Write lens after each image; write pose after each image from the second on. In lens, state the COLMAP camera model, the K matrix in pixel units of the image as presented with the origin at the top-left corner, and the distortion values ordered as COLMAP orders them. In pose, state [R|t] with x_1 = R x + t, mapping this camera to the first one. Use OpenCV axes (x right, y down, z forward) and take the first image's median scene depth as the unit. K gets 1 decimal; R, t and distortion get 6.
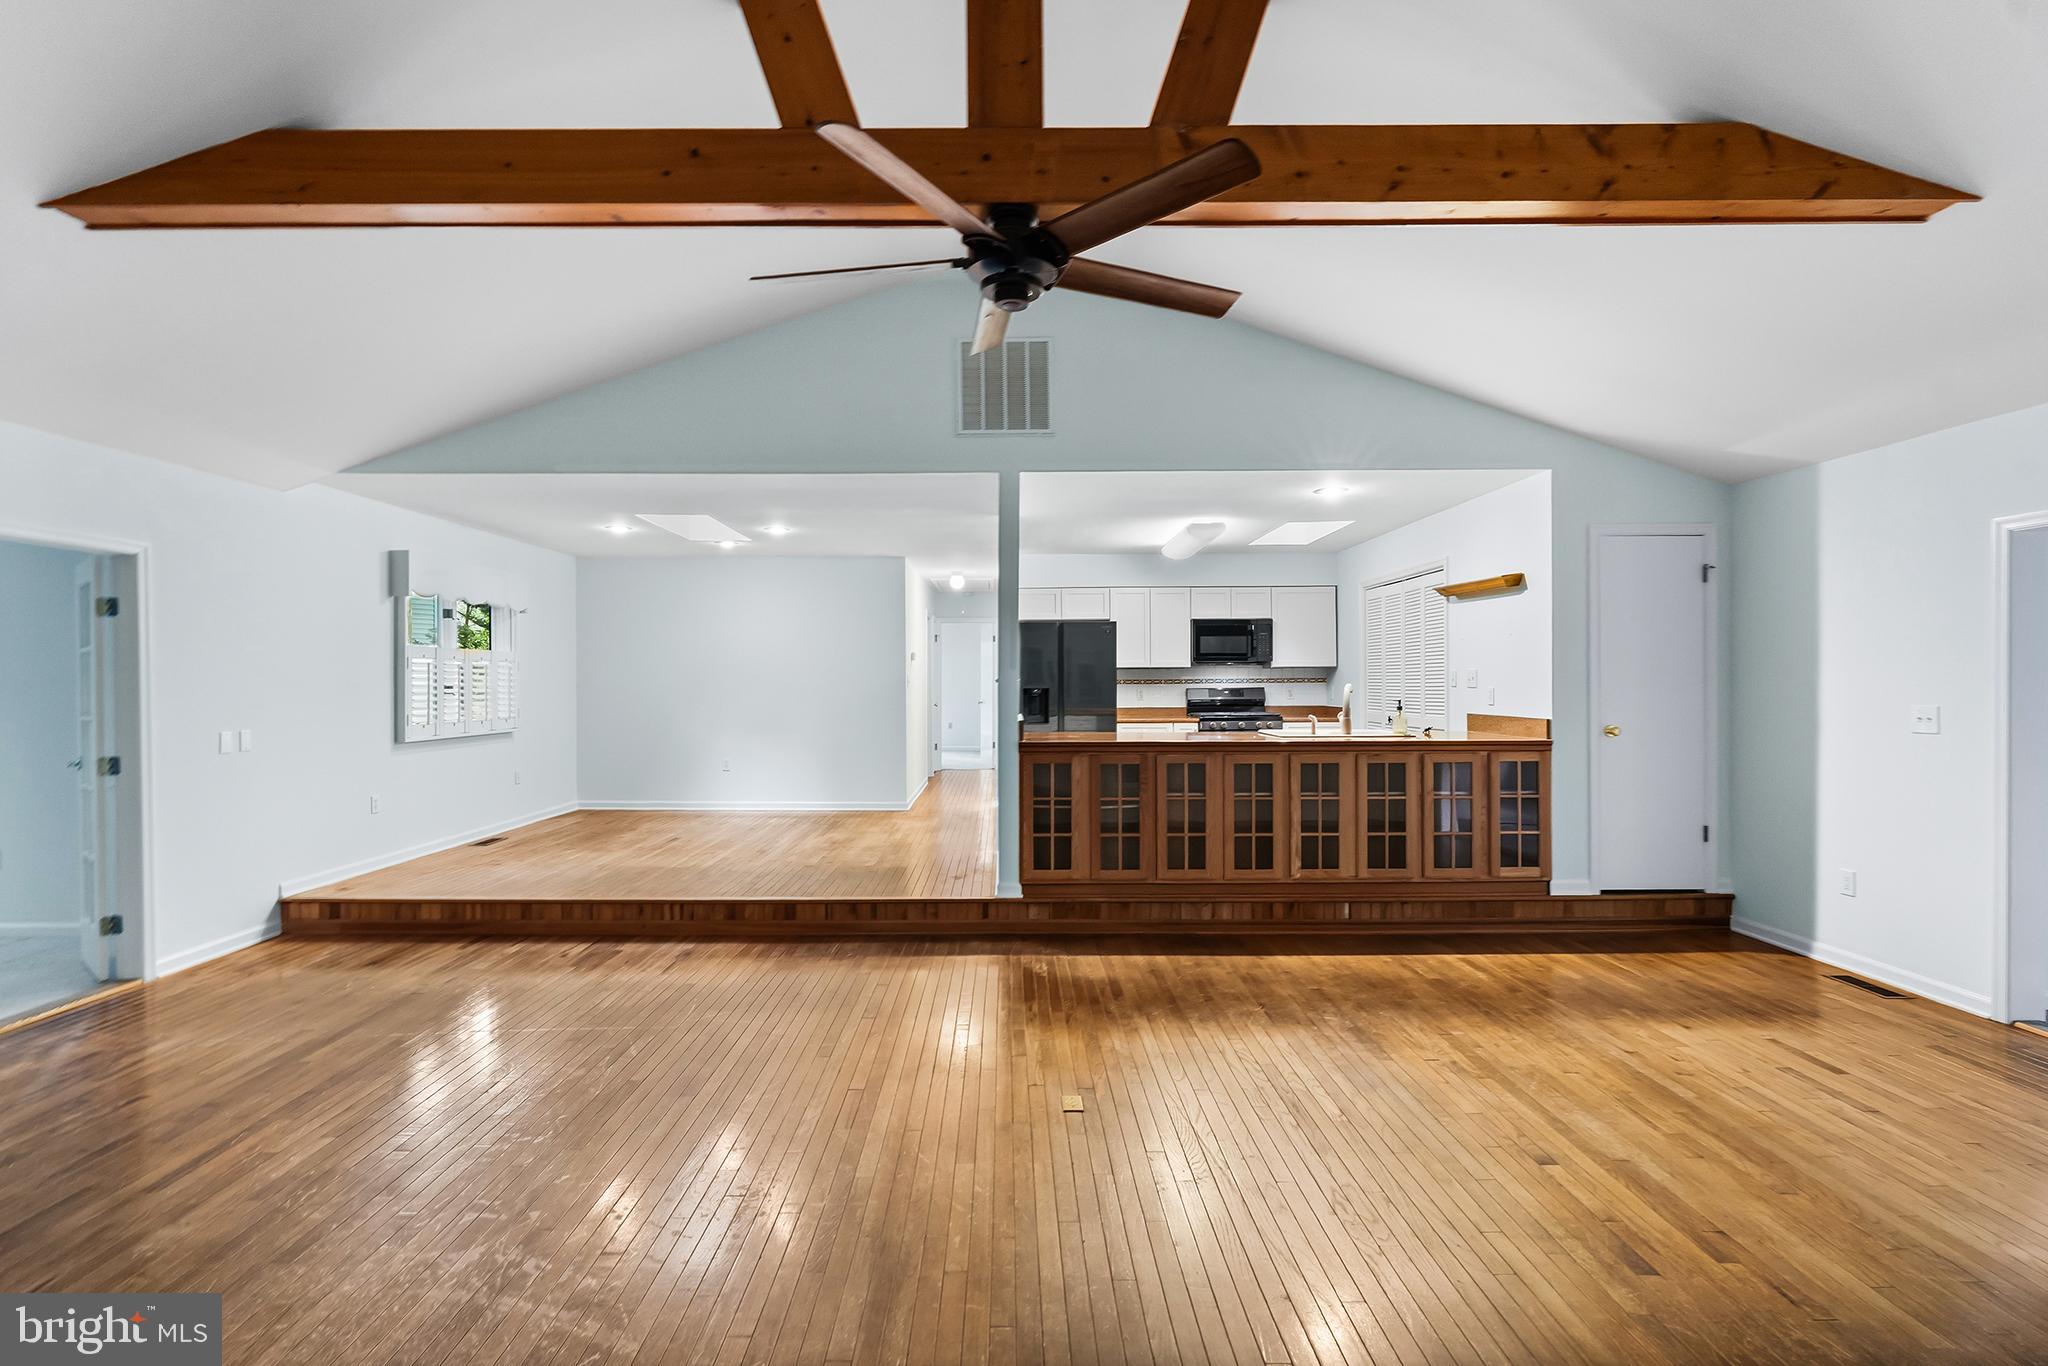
lens RADIAL K [[935.5, 0, 1007.9], [0, 935.5, 687.4], [0, 0, 1]] dist [-0.013519, 0.003689]
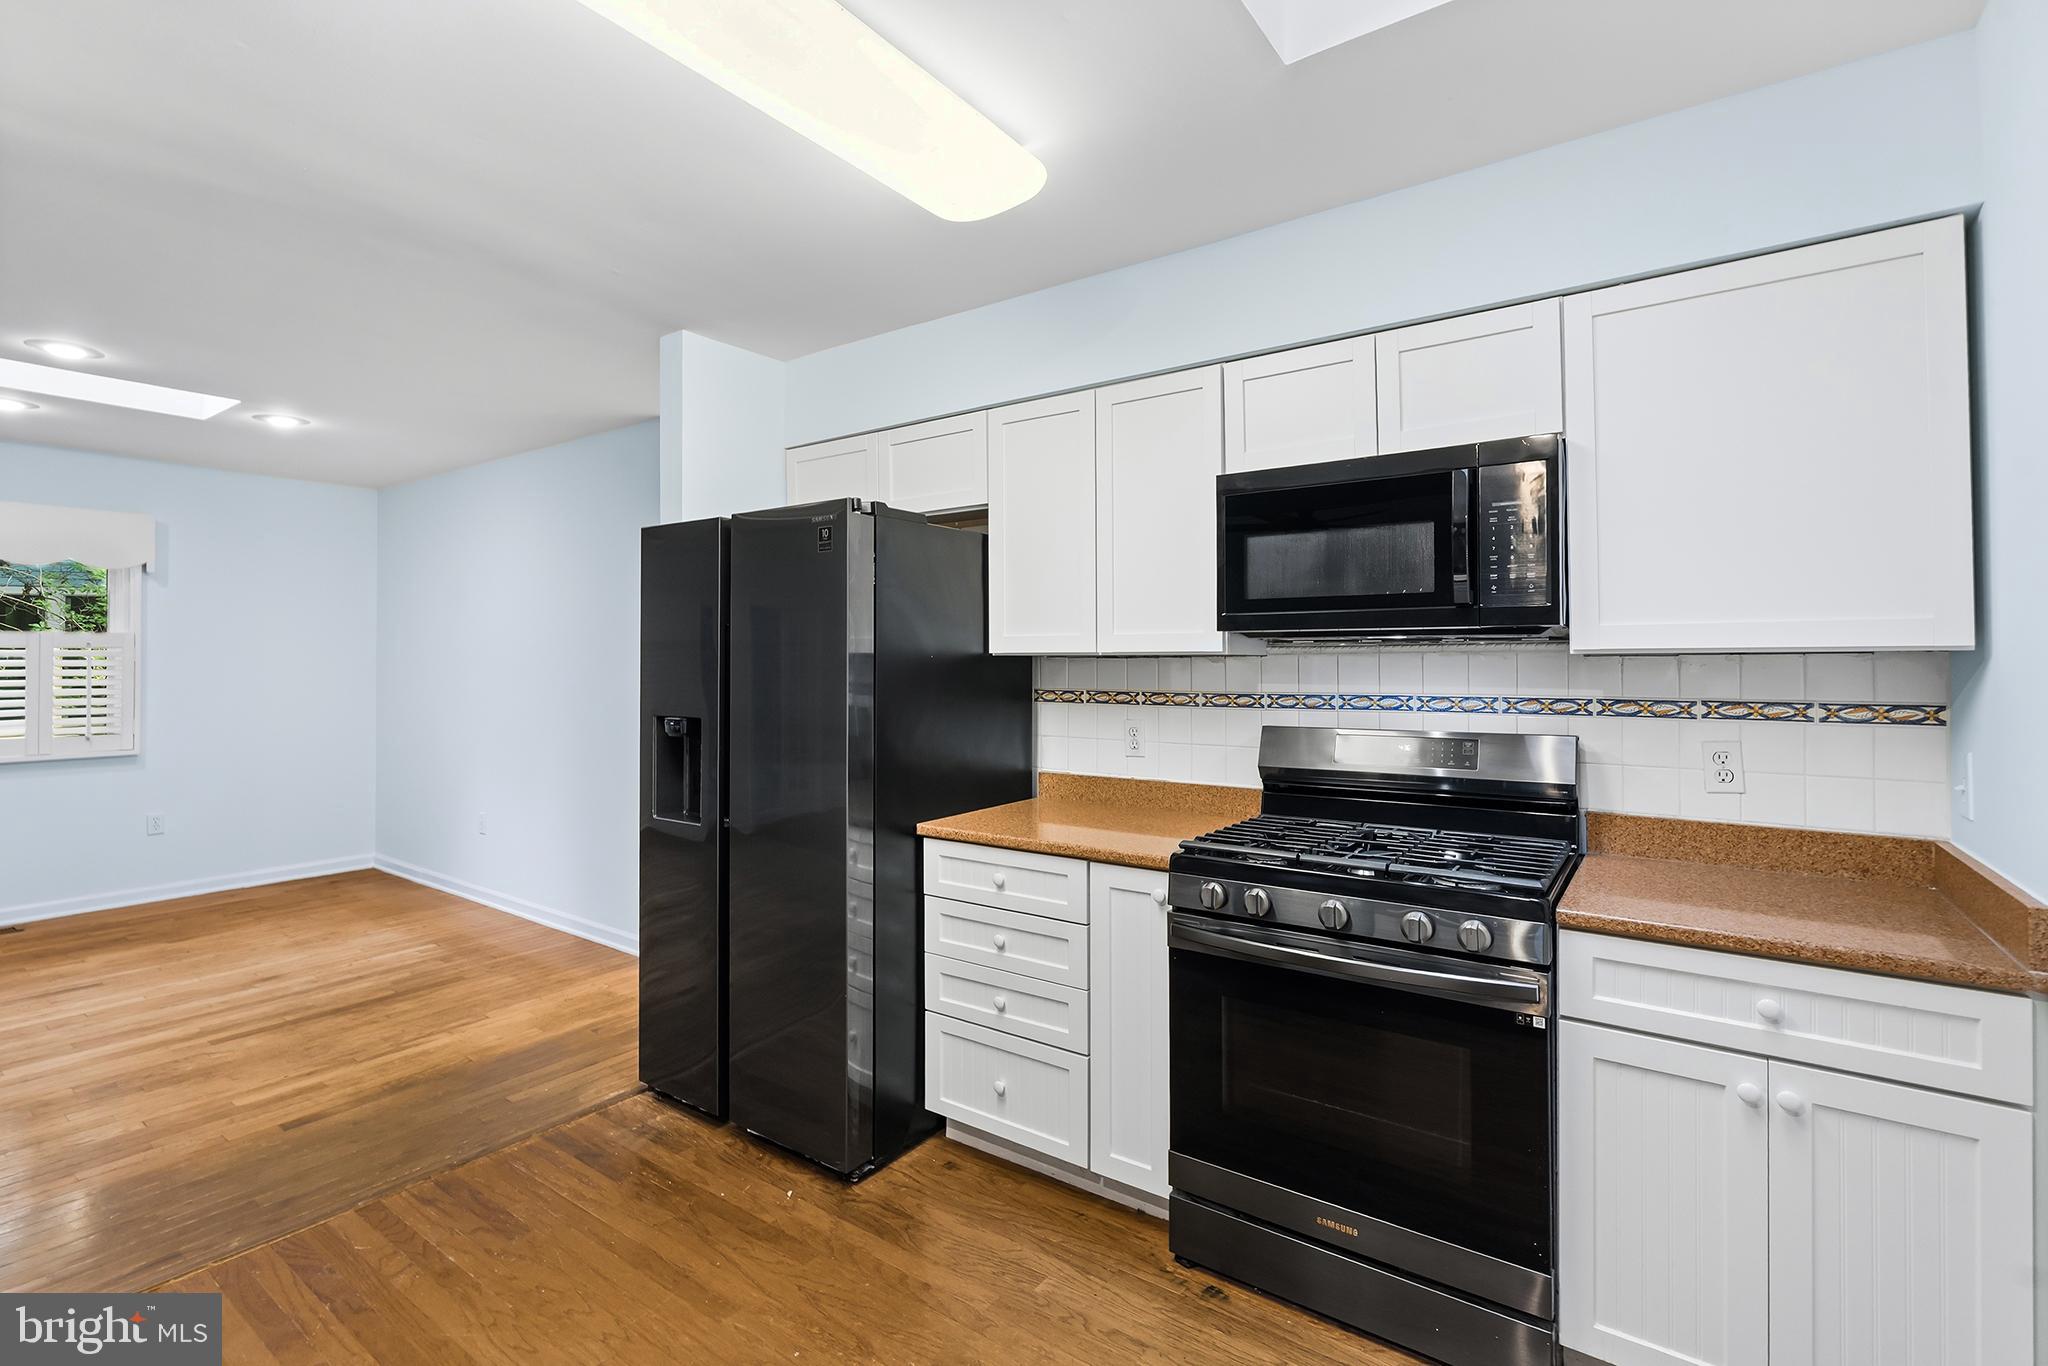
lens RADIAL K [[935.5, 0, 992.0], [0, 935.5, 648.7], [0, 0, 1]] dist [-0.013519, 0.003689]
pose [[0.808903, -0.004708, -0.587923, 0.301123], [-0.007389, 0.999808, -0.018172, -0.017531], [0.587896, 0.019043, 0.808712, 0.742221]]
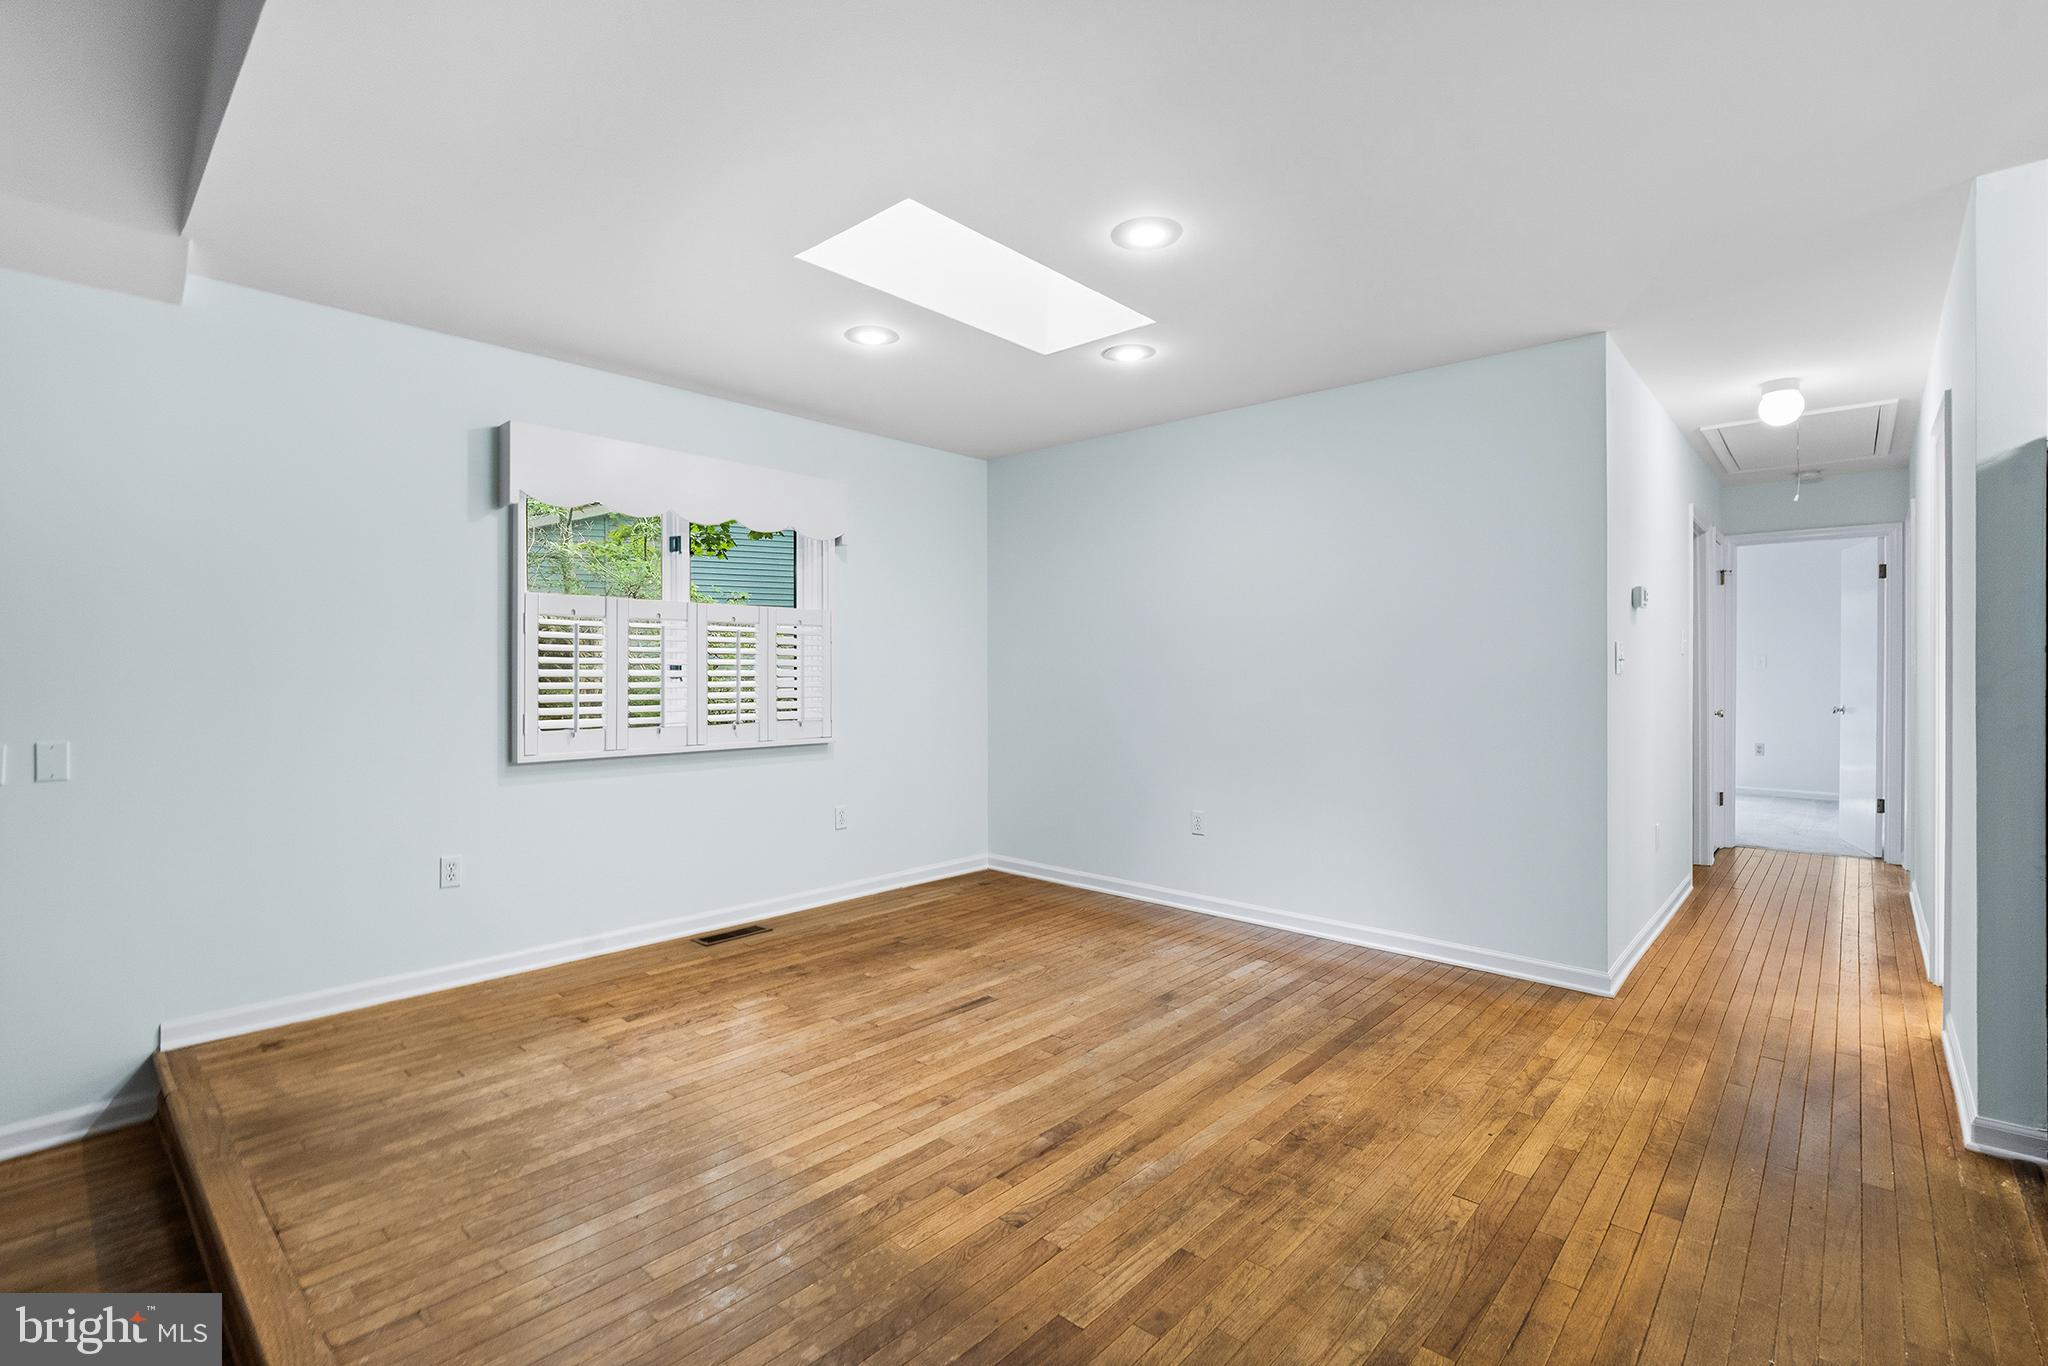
lens RADIAL K [[935.5, 0, 1008.7], [0, 935.5, 675.4], [0, 0, 1]] dist [-0.013519, 0.003689]
pose [[0.735199, 0.007690, -0.677808, -0.032020], [-0.007806, 0.999965, 0.002878, 0.001246], [0.677806, 0.003175, 0.735234, 0.570949]]
